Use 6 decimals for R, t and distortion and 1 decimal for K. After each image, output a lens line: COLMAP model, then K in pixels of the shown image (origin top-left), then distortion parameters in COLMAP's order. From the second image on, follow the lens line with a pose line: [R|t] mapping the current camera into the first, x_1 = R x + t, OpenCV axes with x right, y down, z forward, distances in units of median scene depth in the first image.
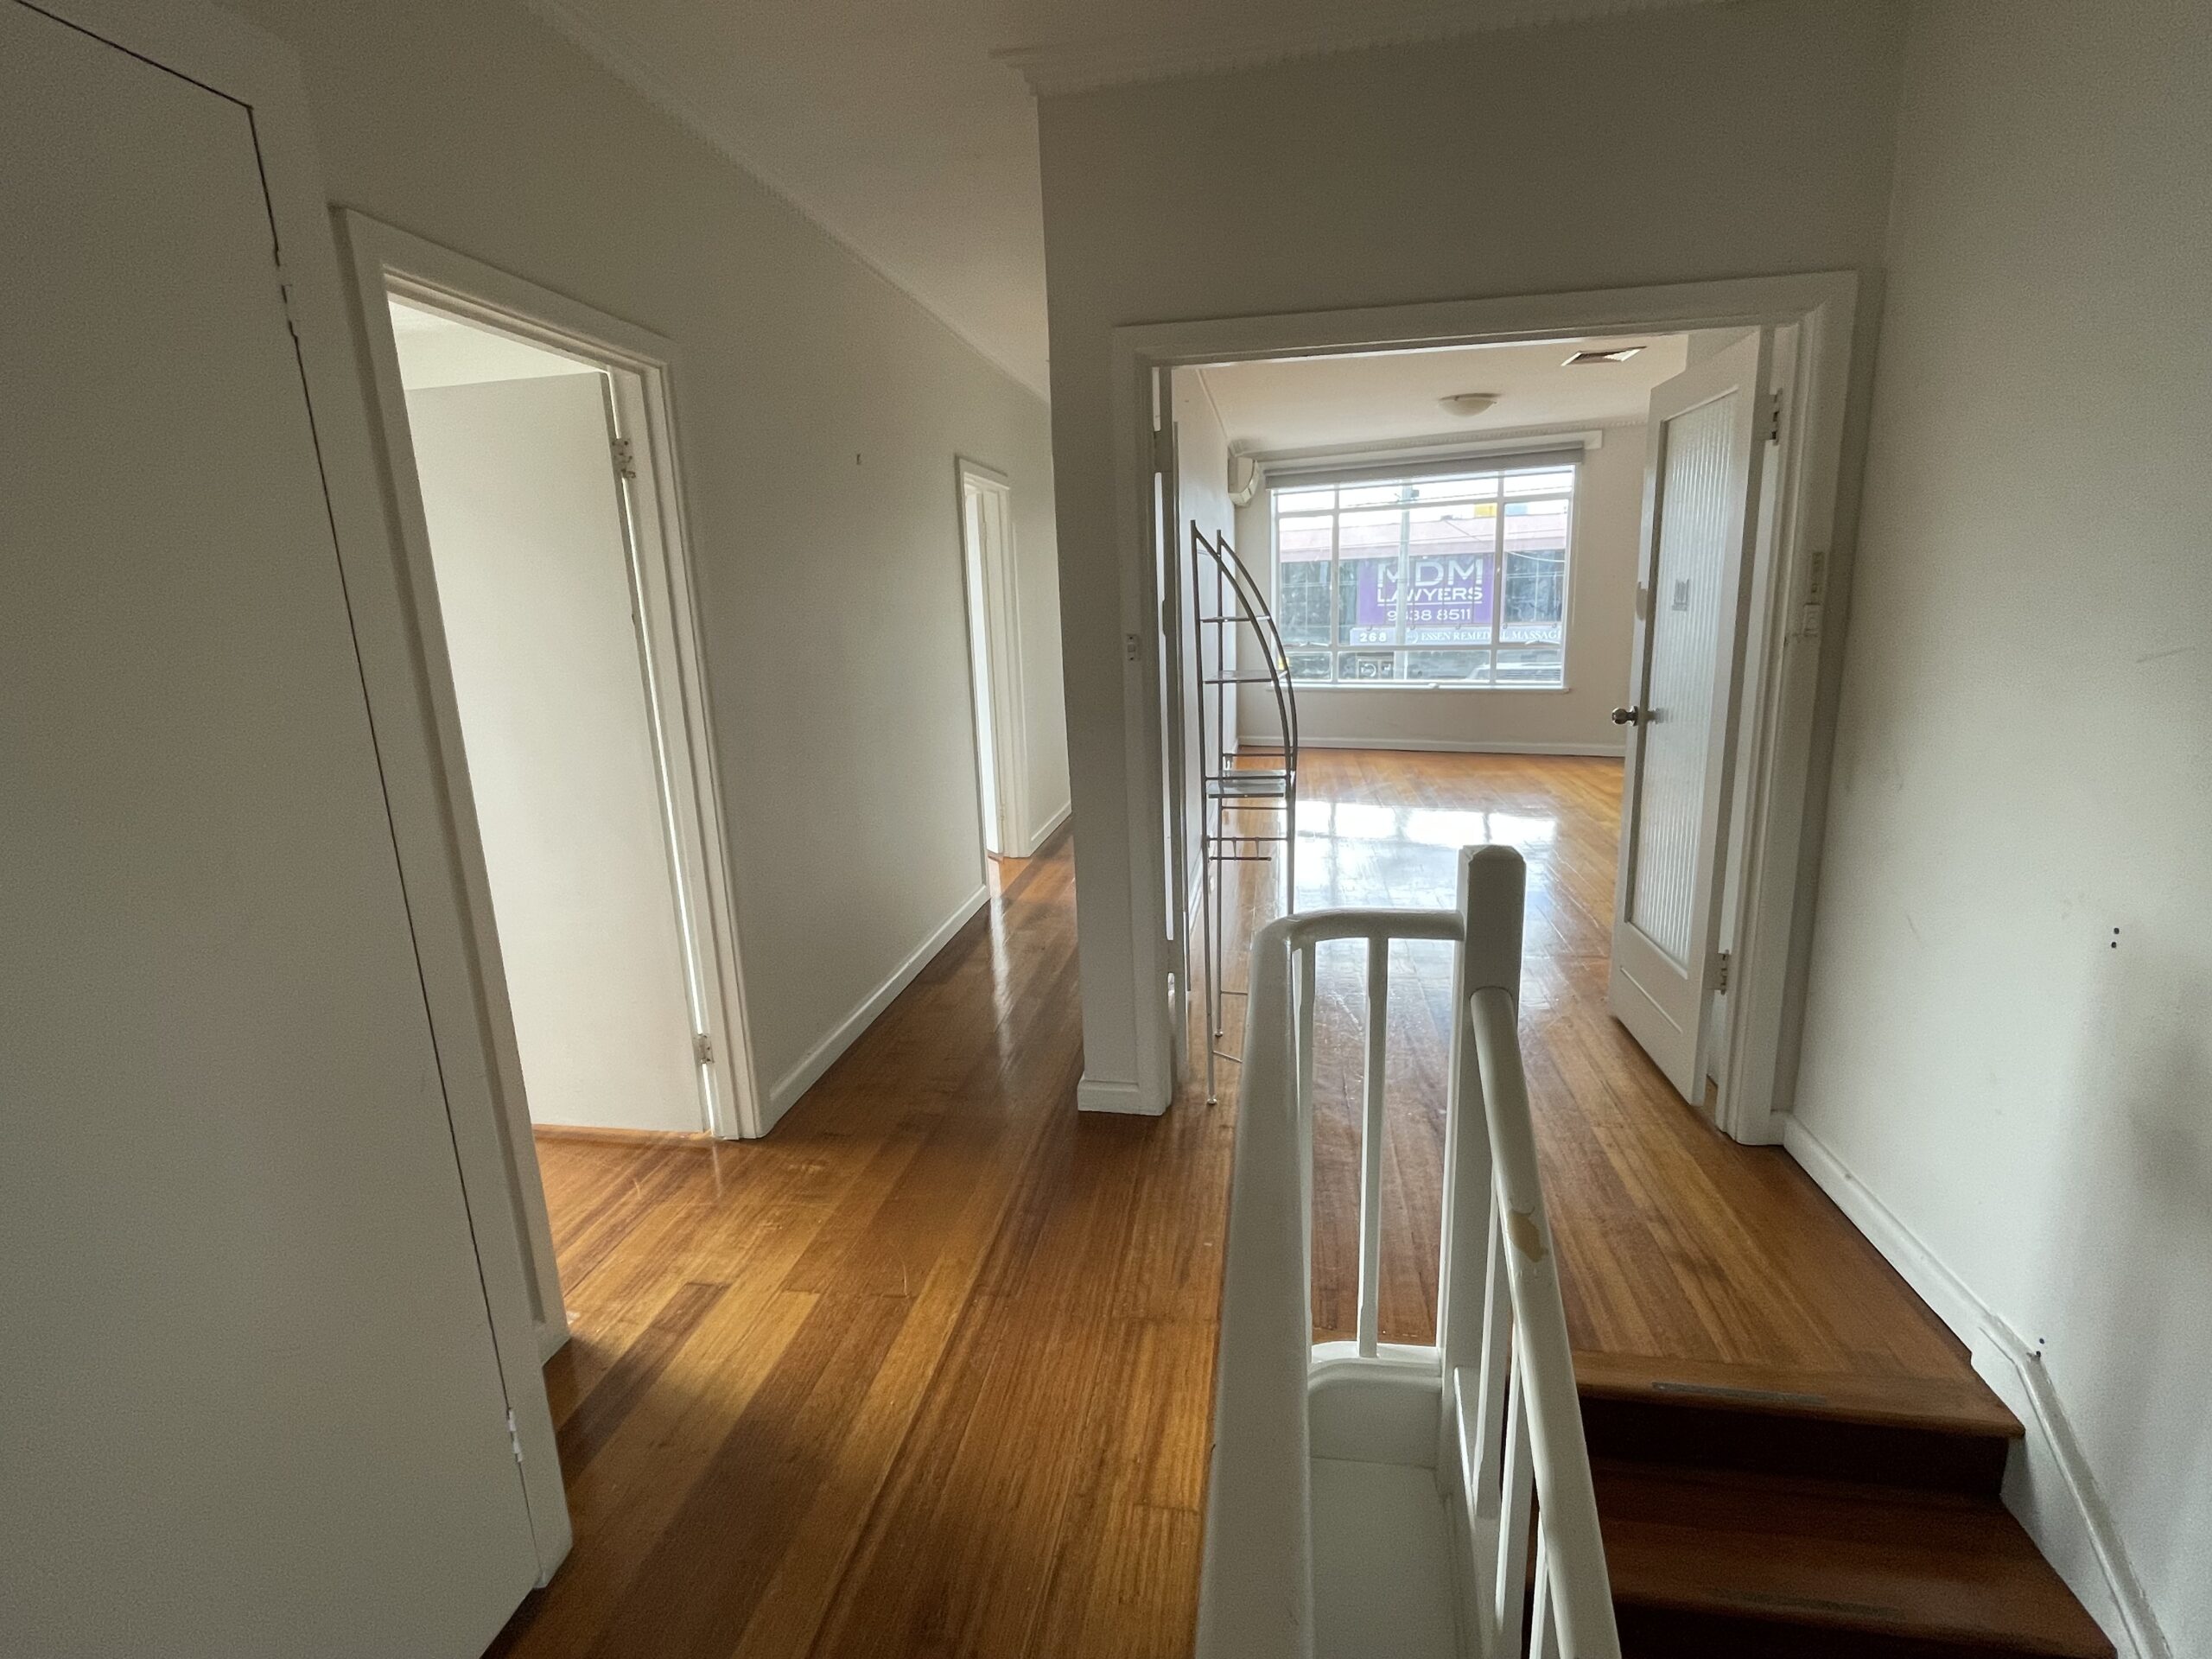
lens RADIAL K [[1052.2, 0, 1104.6], [0, 1052.2, 827.4], [0, 0, 1]] dist [-0.000589, -0.000108]
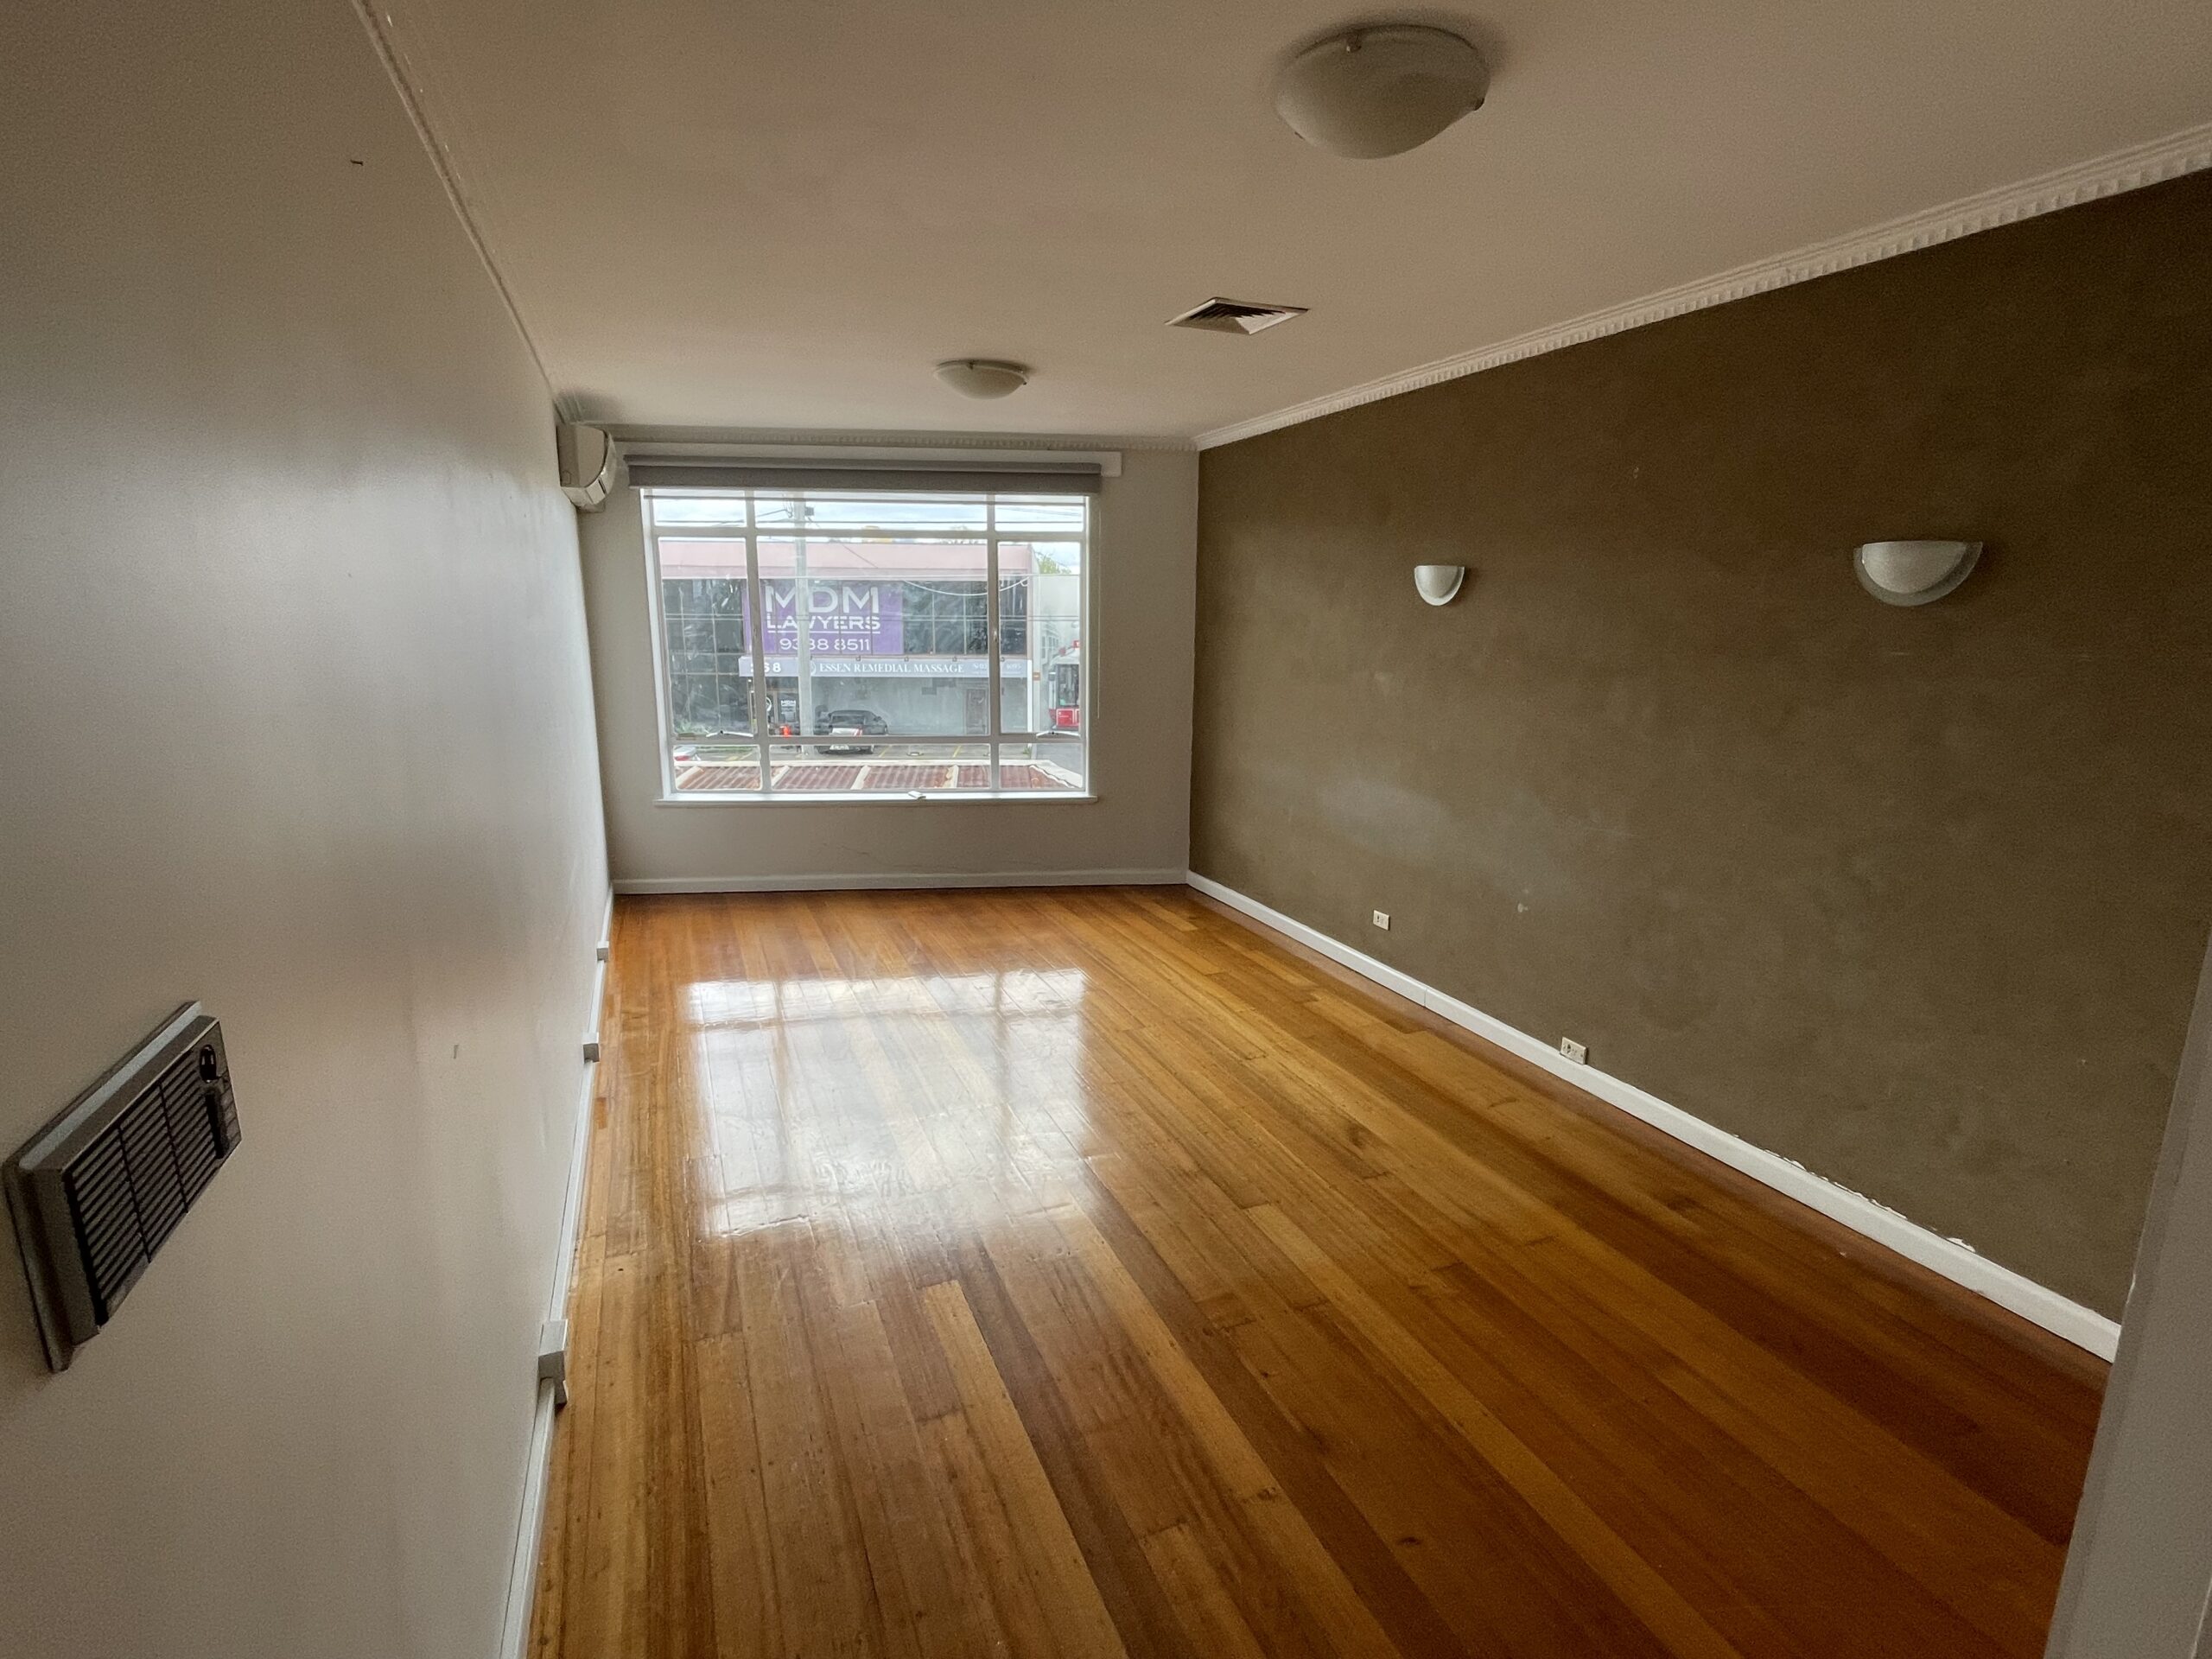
lens RADIAL K [[1052.2, 0, 1095.2], [0, 1052.2, 831.2], [0, 0, 1]] dist [-0.000589, -0.000108]
pose [[0.847805, -0.070473, 0.525605, 0.046160], [0.076145, 0.997038, 0.010859, -0.106890], [-0.524813, 0.030816, 0.850660, 0.340913]]
